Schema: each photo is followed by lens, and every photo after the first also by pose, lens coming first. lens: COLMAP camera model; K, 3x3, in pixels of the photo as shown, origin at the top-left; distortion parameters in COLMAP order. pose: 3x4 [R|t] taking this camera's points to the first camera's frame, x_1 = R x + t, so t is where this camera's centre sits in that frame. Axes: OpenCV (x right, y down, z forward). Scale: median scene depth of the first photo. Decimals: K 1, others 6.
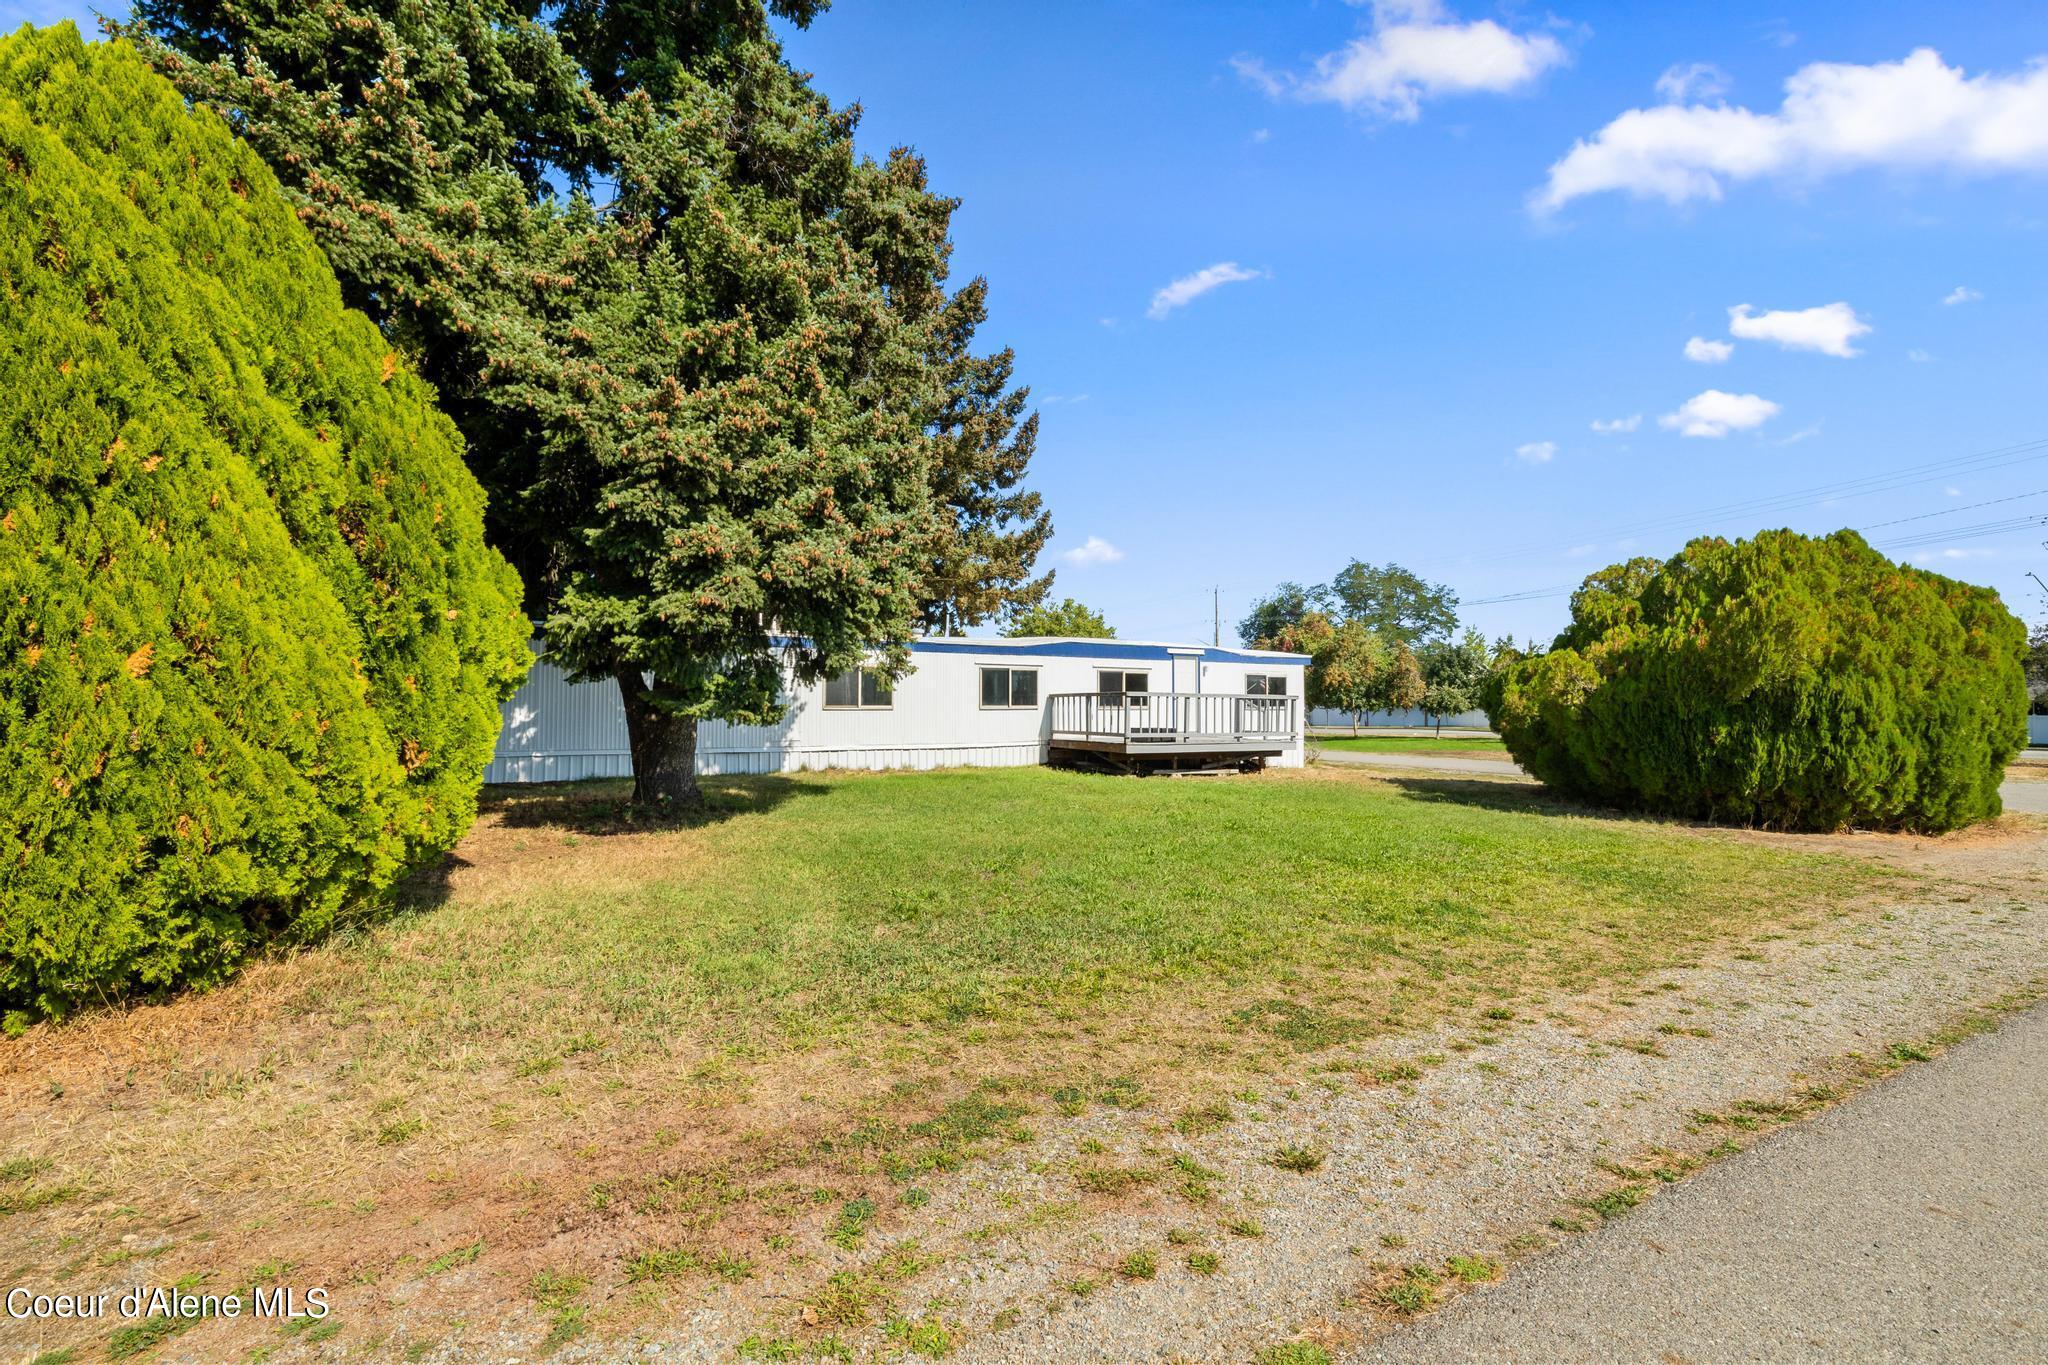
lens RADIAL K [[848.0, 0, 1031.0], [0, 848.0, 687.2], [0, 0, 1]] dist [-0.001074, -0.000567]
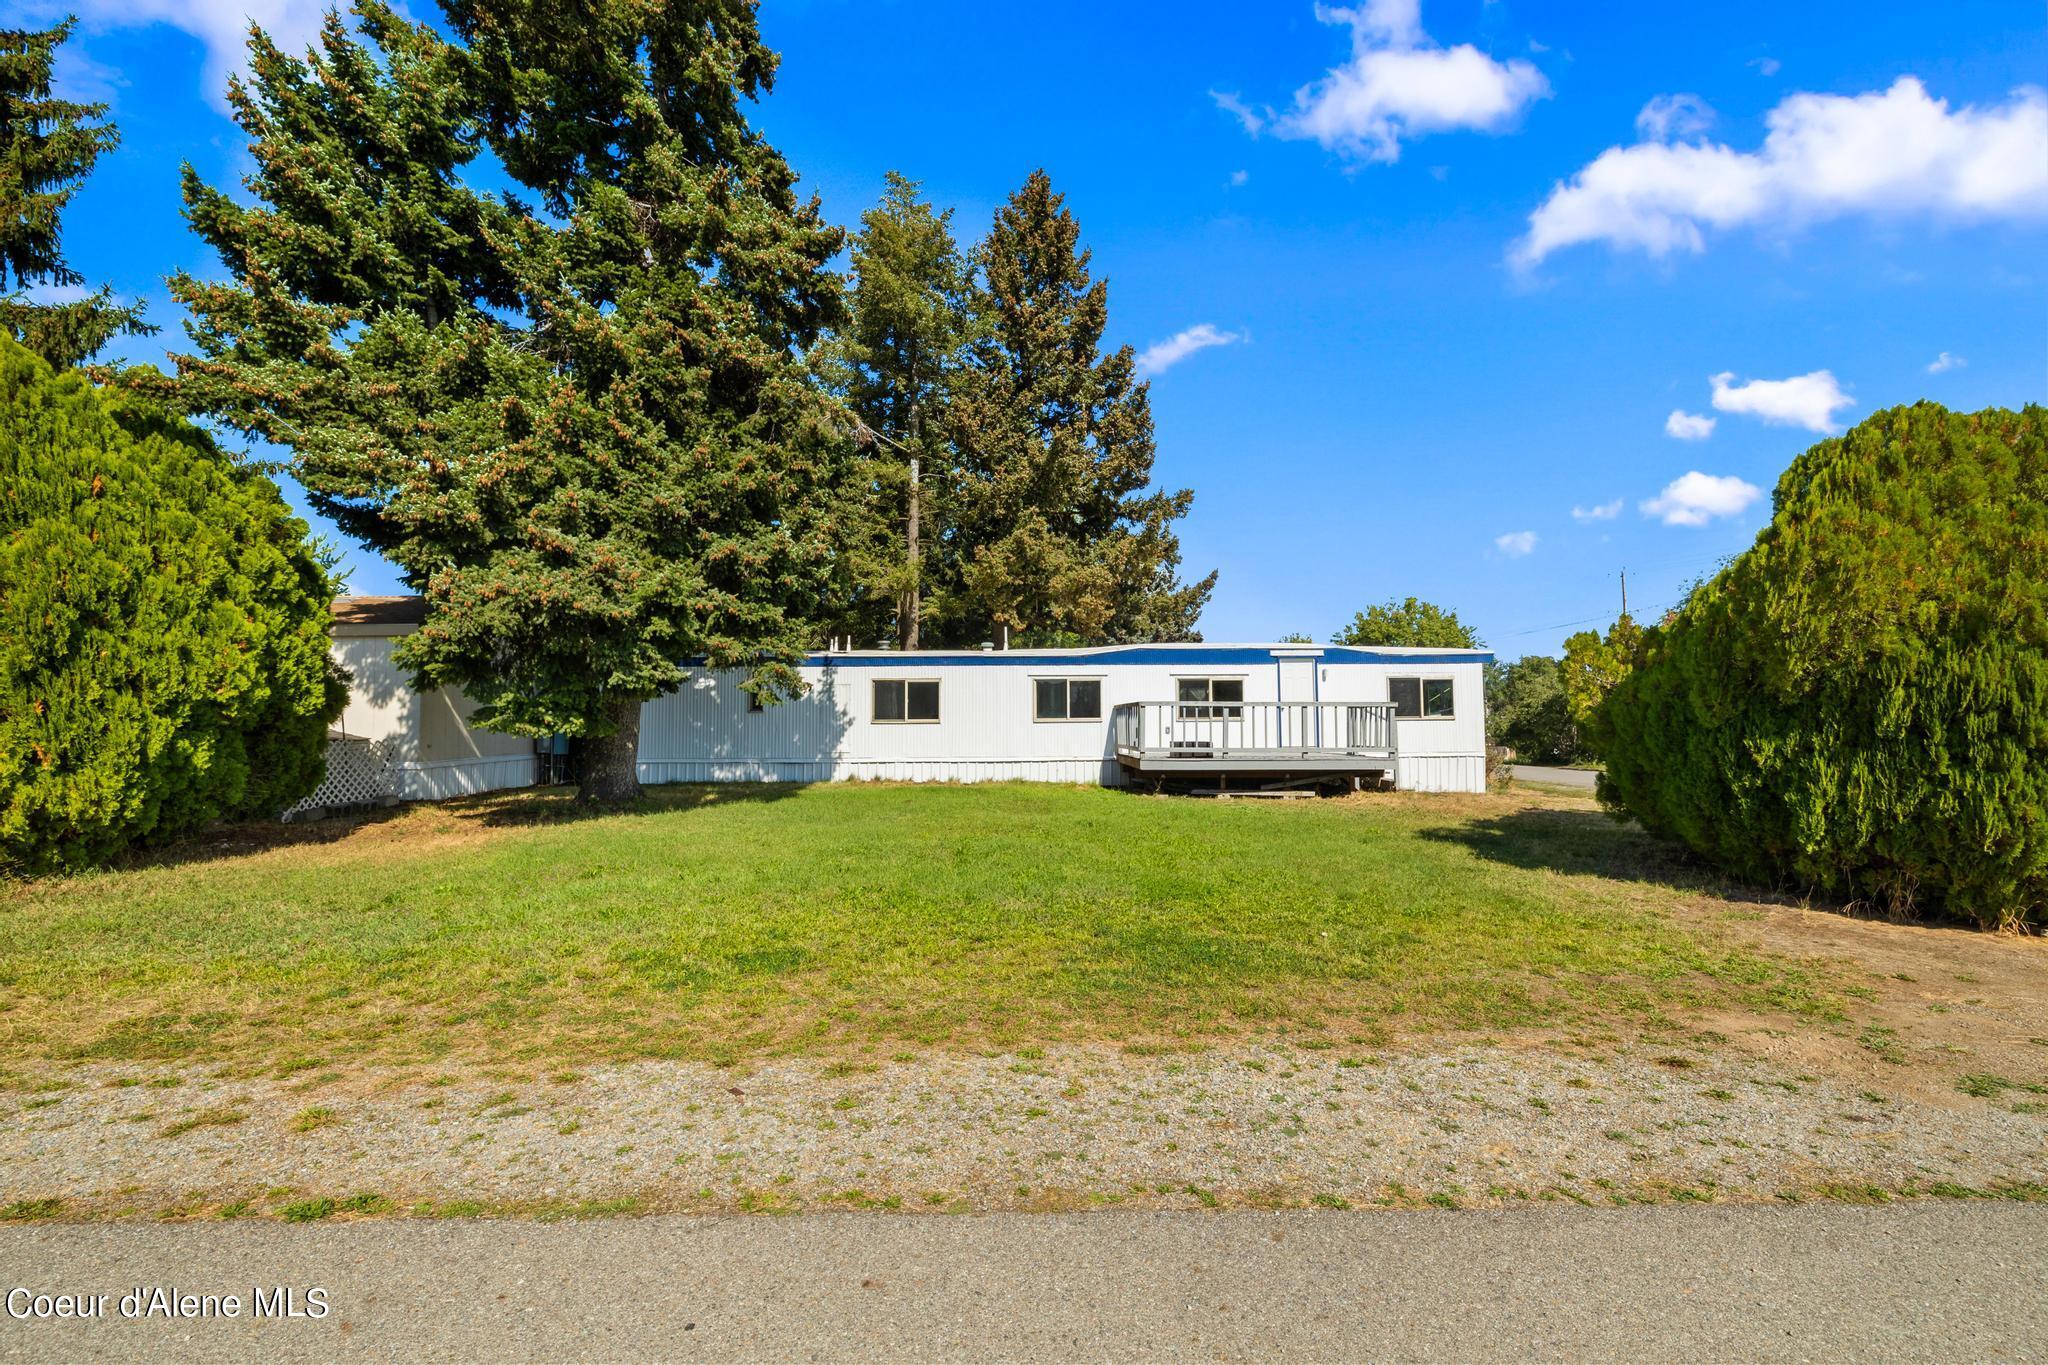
lens RADIAL K [[848.0, 0, 1026.8], [0, 848.0, 682.7], [0, 0, 1]] dist [-0.001074, -0.000567]
pose [[0.894294, -0.028656, -0.446562, 0.394452], [0.018291, 0.999454, -0.027506, 0.007876], [0.447106, 0.016430, 0.894330, 0.133890]]
